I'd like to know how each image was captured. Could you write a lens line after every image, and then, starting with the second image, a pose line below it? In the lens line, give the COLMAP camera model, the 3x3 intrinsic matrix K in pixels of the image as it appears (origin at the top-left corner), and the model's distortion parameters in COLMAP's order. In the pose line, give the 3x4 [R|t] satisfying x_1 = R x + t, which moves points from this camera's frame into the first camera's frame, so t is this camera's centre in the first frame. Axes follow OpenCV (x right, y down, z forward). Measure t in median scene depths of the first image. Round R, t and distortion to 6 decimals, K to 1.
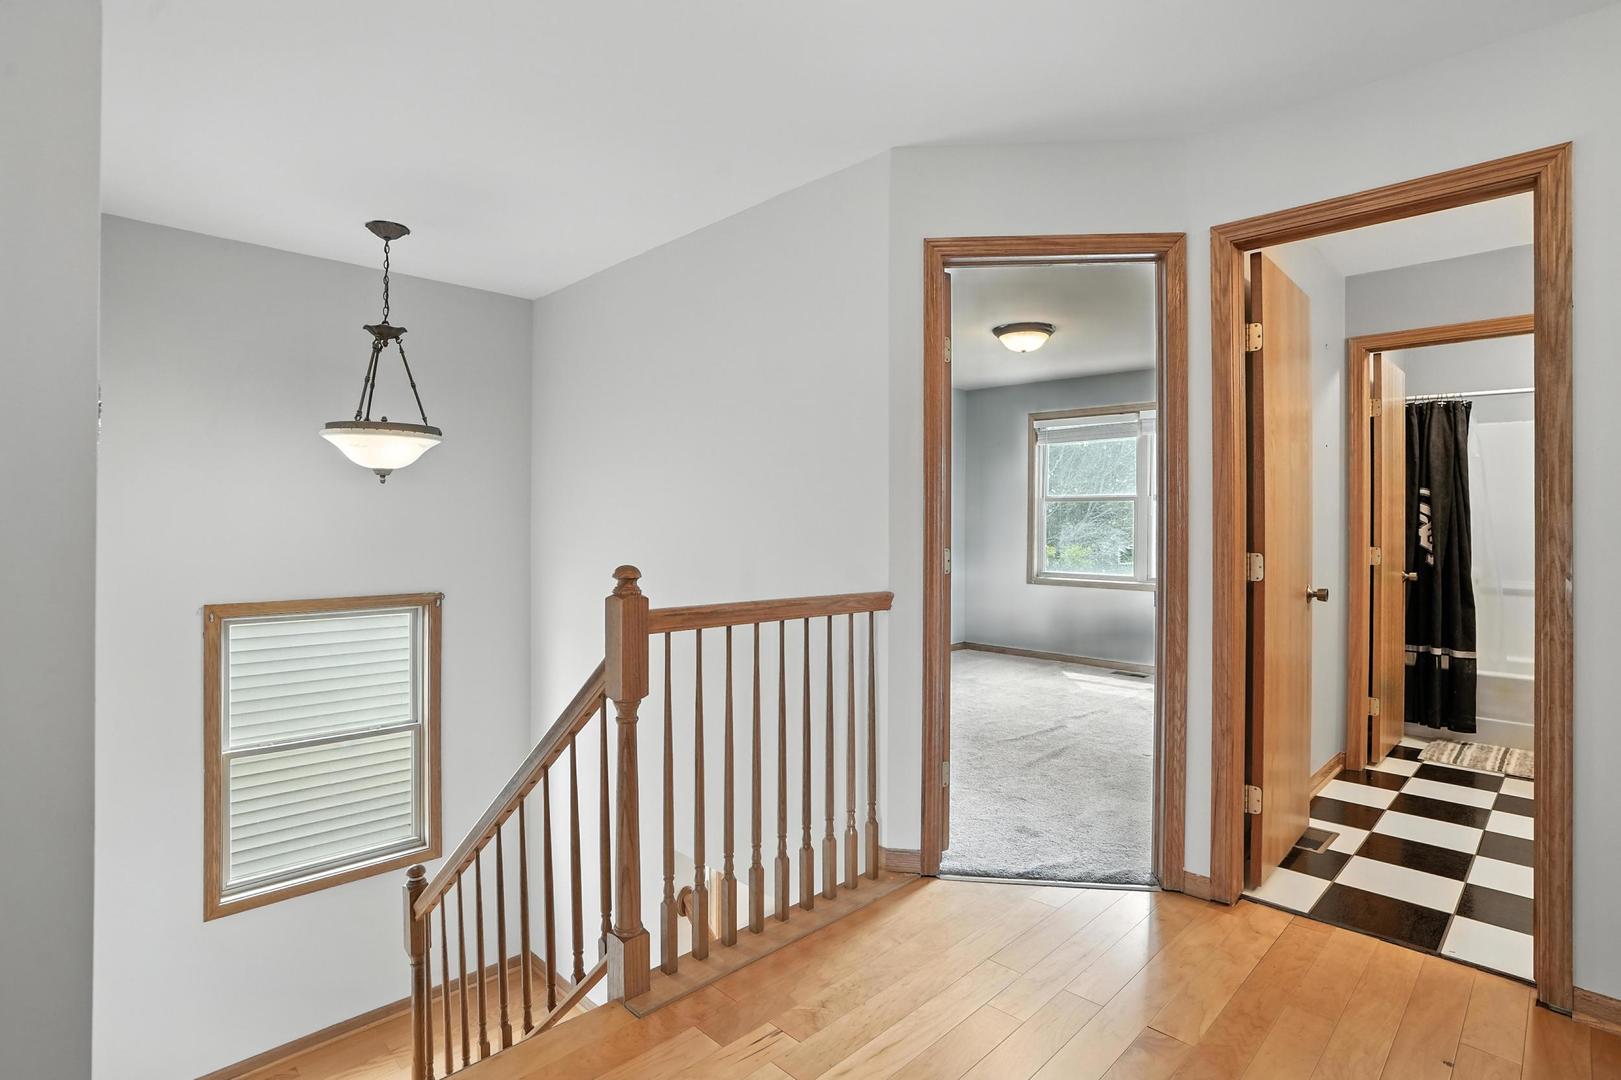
lens RADIAL K [[778.3, 0, 810.8], [0, 778.3, 525.0], [0, 0, 1]] dist [-0.024889, 0.000042]
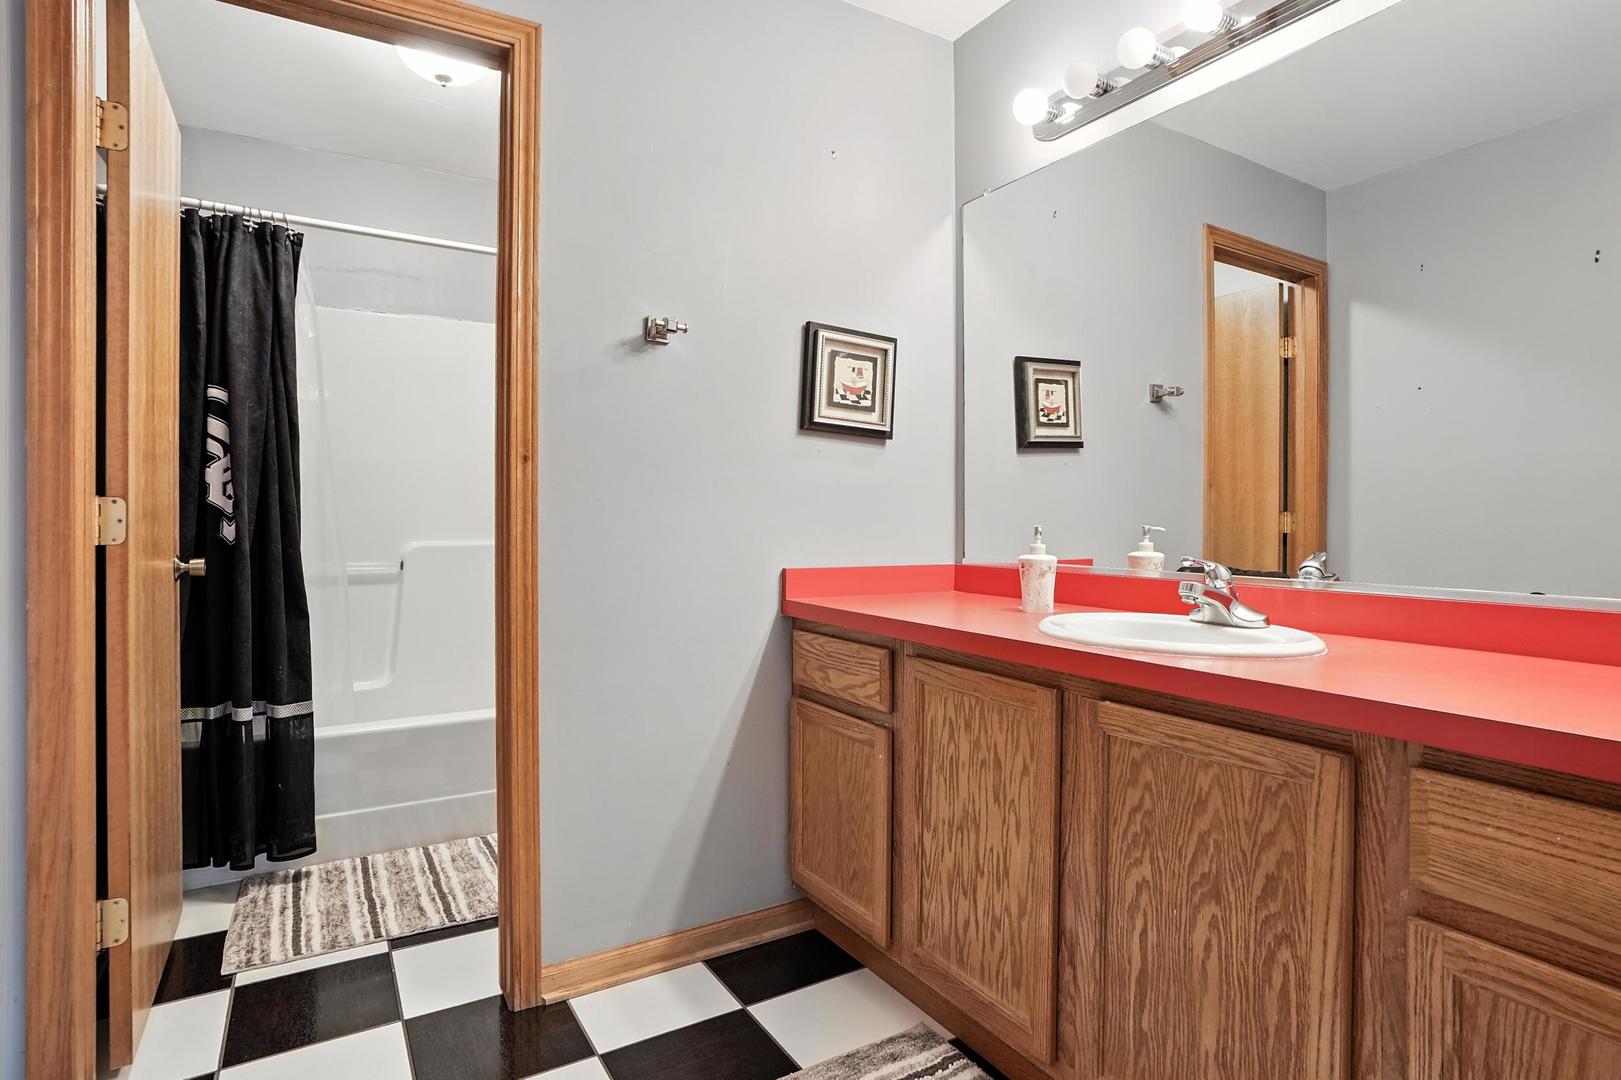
lens RADIAL K [[840.3, 0, 809.3], [0, 840.3, 517.1], [0, 0, 1]] dist [-0.028192, 0.000801]
pose [[0.237141, -0.010906, 0.971414, 0.375426], [-0.005285, 0.999908, 0.012516, 0.027546], [-0.971461, -0.008102, 0.237061, 0.505488]]
